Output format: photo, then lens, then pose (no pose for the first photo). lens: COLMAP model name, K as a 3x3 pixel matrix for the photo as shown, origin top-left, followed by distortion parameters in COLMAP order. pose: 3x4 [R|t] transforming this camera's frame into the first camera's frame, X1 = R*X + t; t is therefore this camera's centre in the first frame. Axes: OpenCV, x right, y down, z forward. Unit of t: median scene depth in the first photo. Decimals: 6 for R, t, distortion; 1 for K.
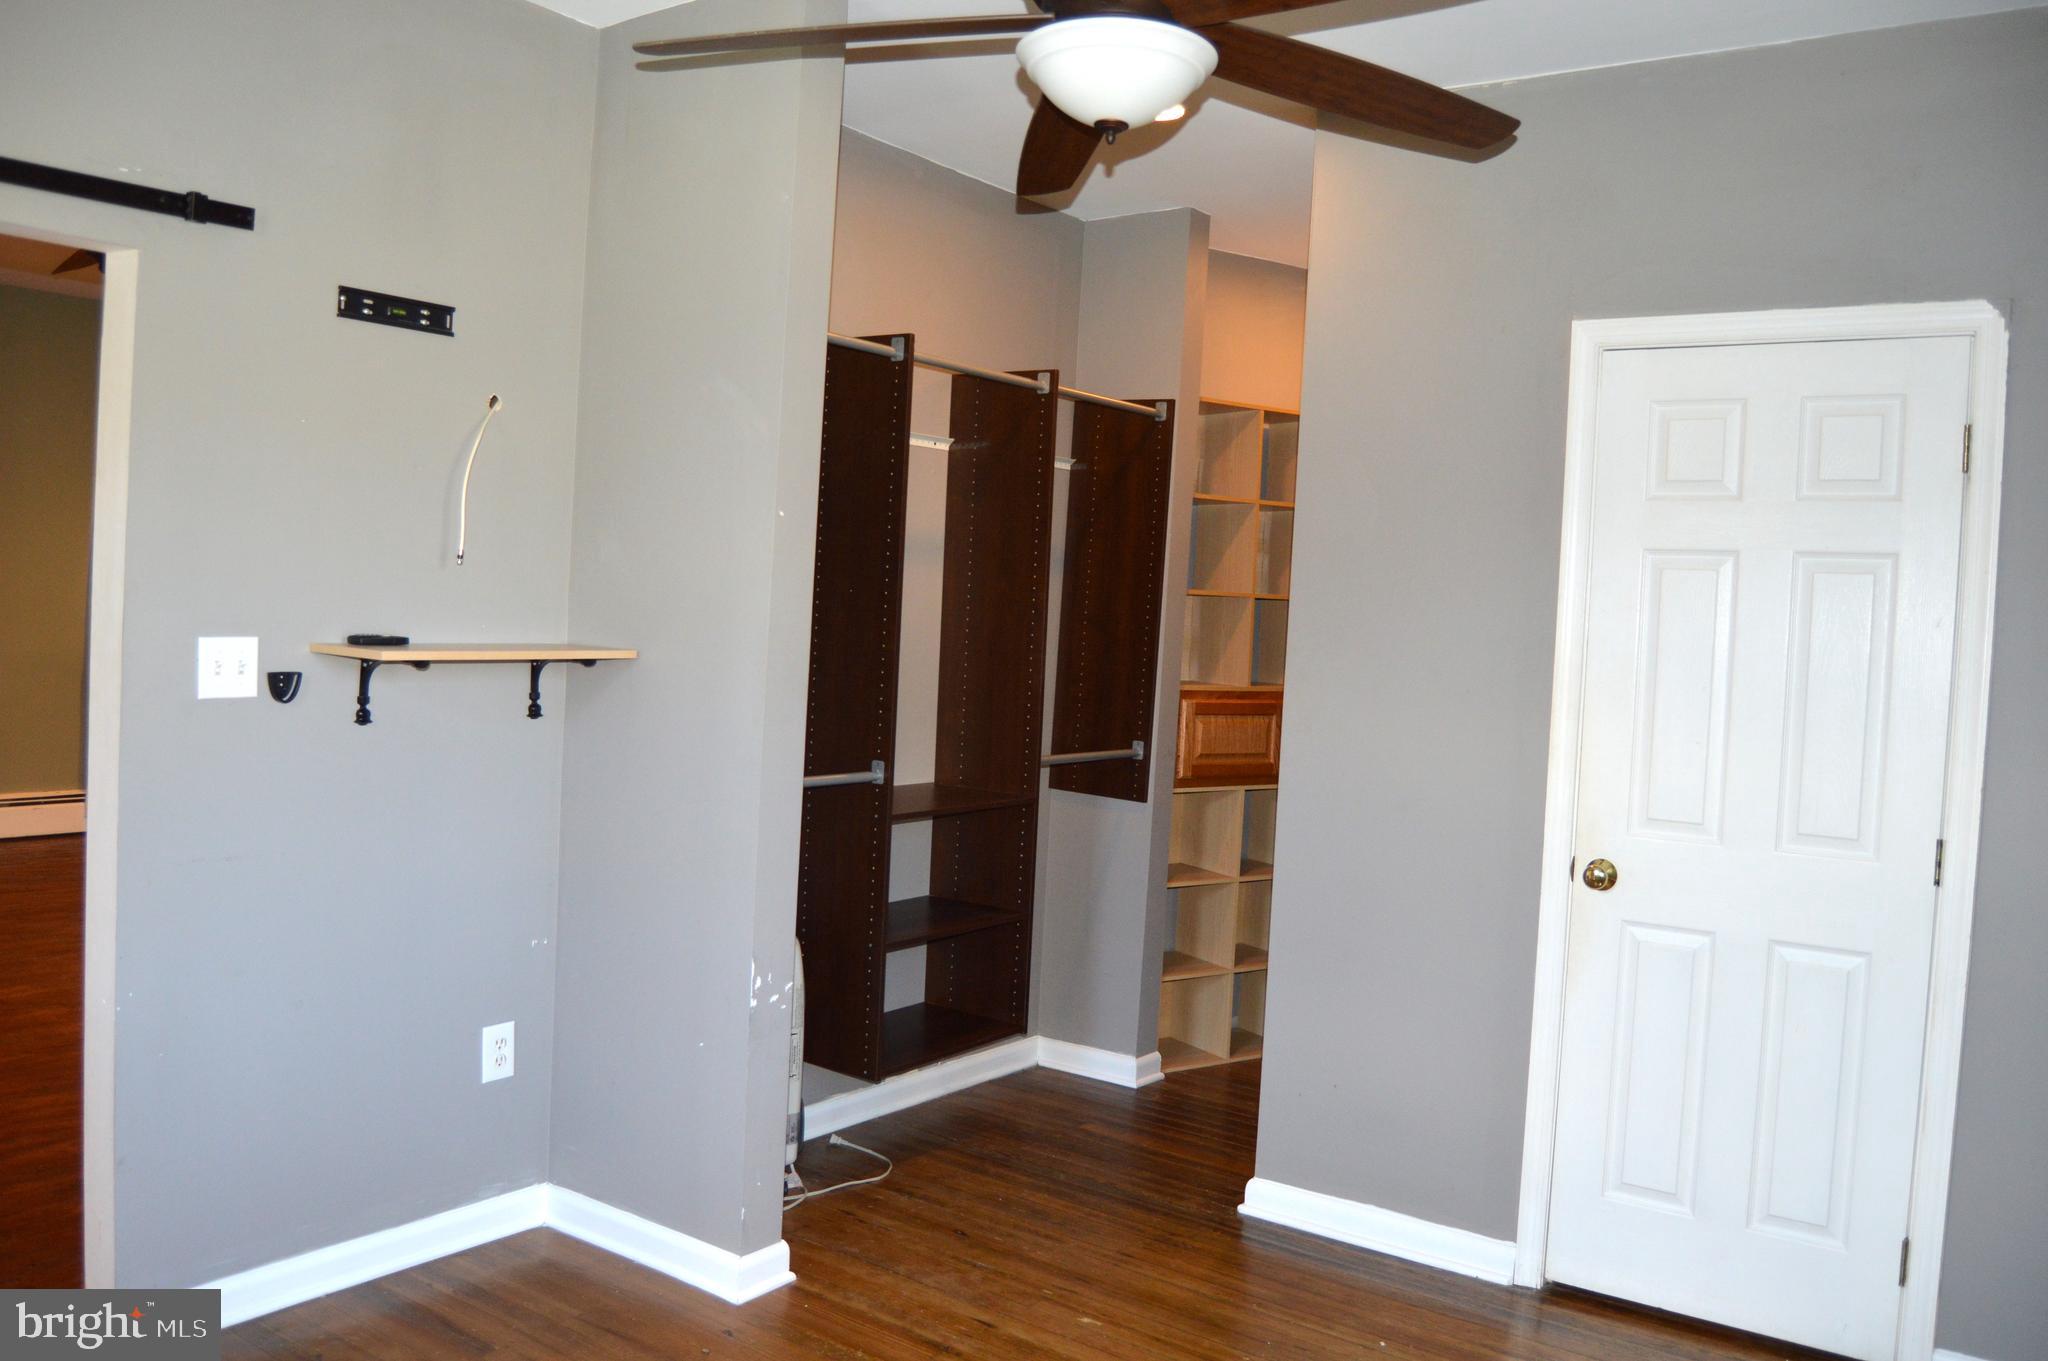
lens RADIAL K [[1620.3, 0, 1019.1], [0, 1620.3, 674.2], [0, 0, 1]] dist [-0.097655, 0.044598]
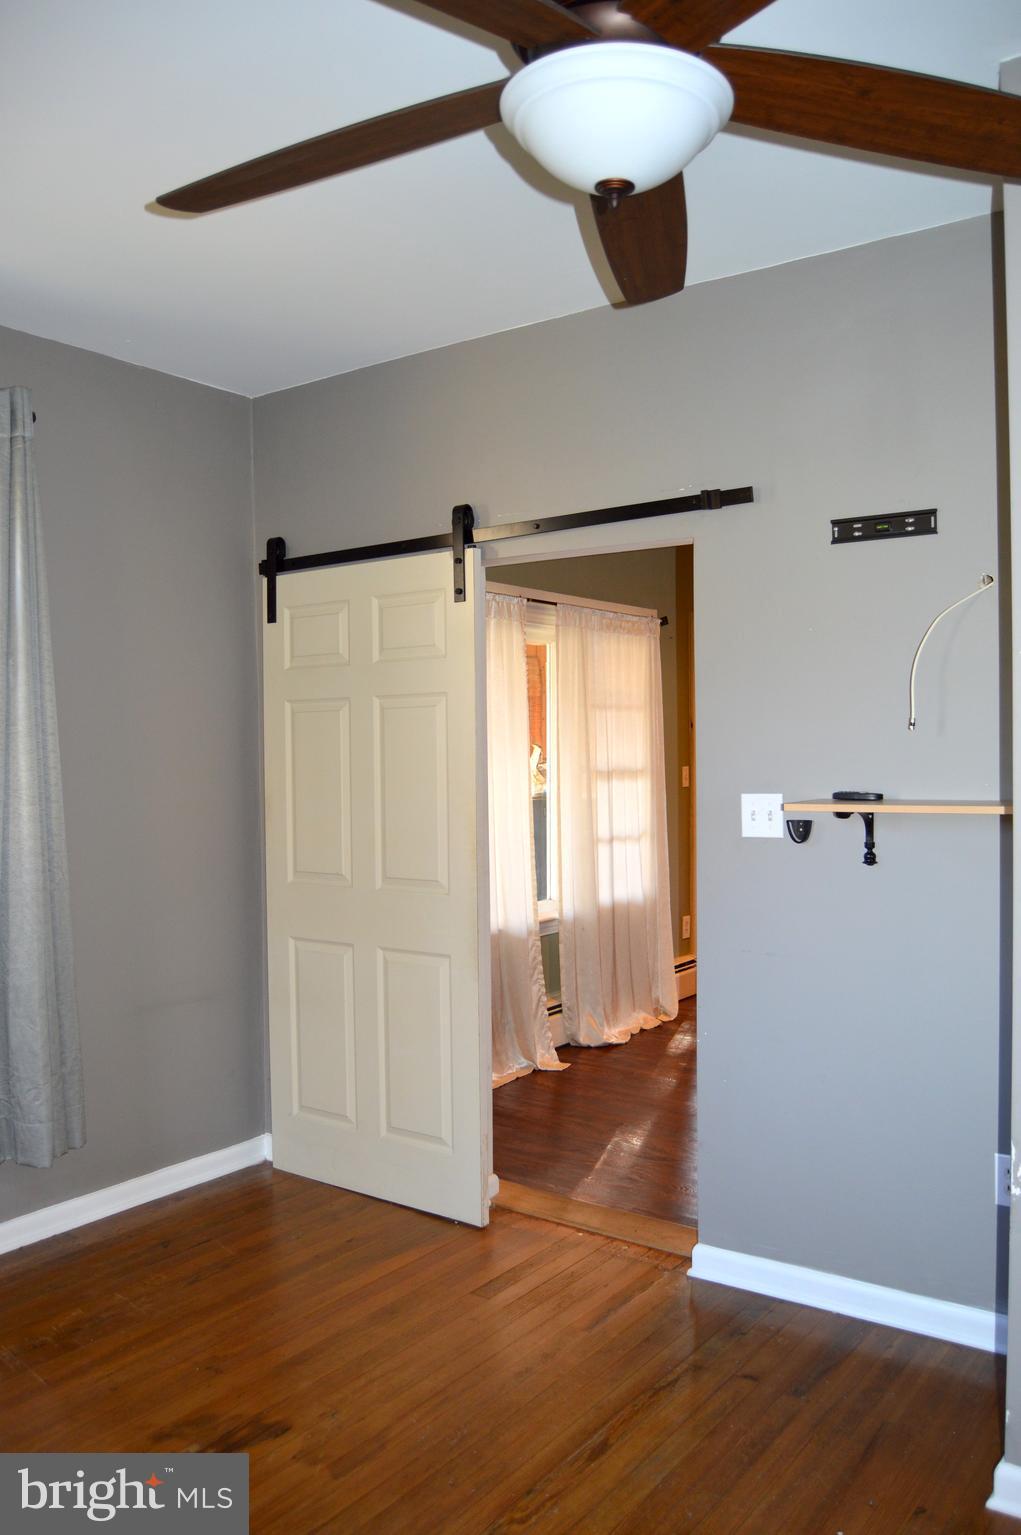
lens RADIAL K [[1214.4, 0, 507.1], [0, 1214.4, 774.6], [0, 0, 1]] dist [-0.097655, 0.044598]
pose [[0.018104, -0.023844, -0.999552, 0.535475], [-0.031015, 0.999221, -0.024398, -0.007161], [0.999355, 0.031443, 0.017351, 0.727895]]
